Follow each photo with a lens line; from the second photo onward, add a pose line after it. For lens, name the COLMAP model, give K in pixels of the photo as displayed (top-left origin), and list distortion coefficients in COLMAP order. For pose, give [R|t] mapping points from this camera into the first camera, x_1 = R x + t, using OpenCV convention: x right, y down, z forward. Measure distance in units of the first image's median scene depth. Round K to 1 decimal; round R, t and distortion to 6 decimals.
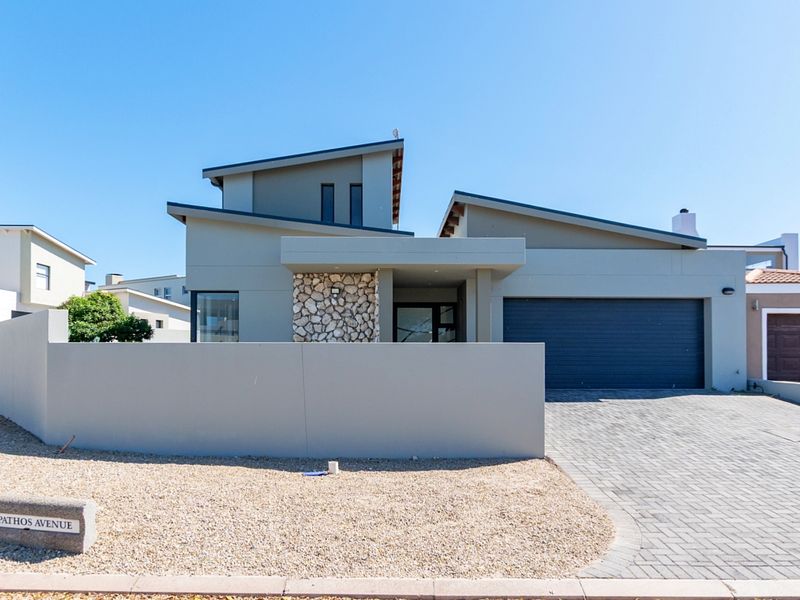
lens RADIAL K [[474.6, 0, 400.1], [0, 474.6, 300.7], [0, 0, 1]] dist [0.000186, 0.000105]
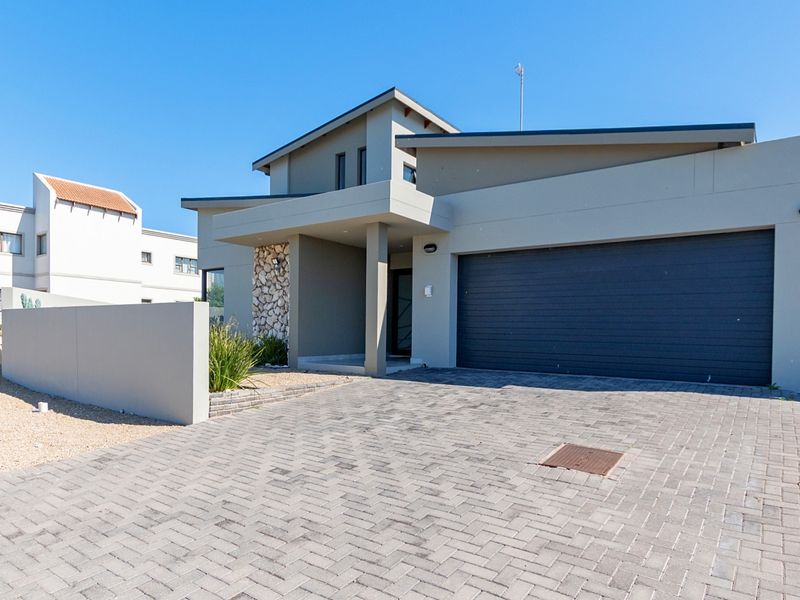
lens RADIAL K [[511.0, 0, 400.0], [0, 511.0, 302.5], [0, 0, 1]] dist [-0.003264, 0.003948]
pose [[0.795845, -0.021264, -0.605127, 0.735943], [0.049241, 0.998346, 0.029679, 0.047803], [0.603495, -0.053417, 0.795575, 0.278520]]
